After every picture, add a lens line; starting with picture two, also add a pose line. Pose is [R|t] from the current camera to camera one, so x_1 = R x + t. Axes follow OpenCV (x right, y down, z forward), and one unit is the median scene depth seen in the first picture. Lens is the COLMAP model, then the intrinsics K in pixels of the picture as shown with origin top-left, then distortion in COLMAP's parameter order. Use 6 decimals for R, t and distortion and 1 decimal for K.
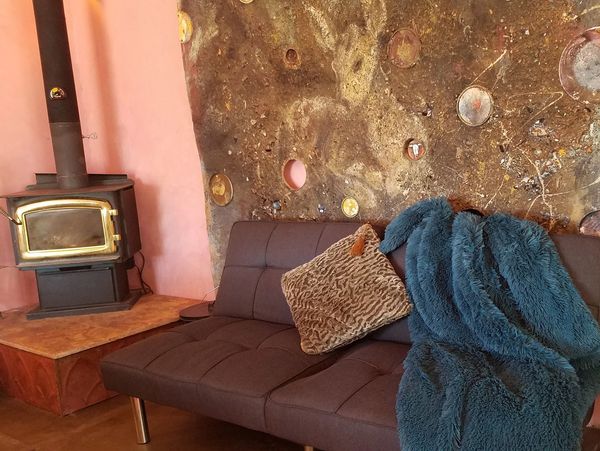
lens RADIAL K [[465.3, 0, 299.7], [0, 465.3, 227.8], [0, 0, 1]] dist [0.048919, 0.002892]
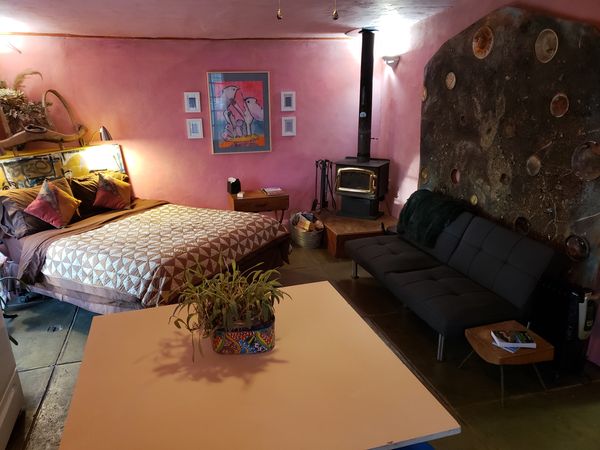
lens RADIAL K [[459.4, 0, 299.7], [0, 459.4, 225.2], [0, 0, 1]] dist [0.006544, 0.000009]
pose [[0.717096, 0.280620, -0.637985, 0.882853], [-0.168126, 0.957980, 0.232397, -0.279622], [0.676392, -0.059389, 0.734143, -0.959264]]
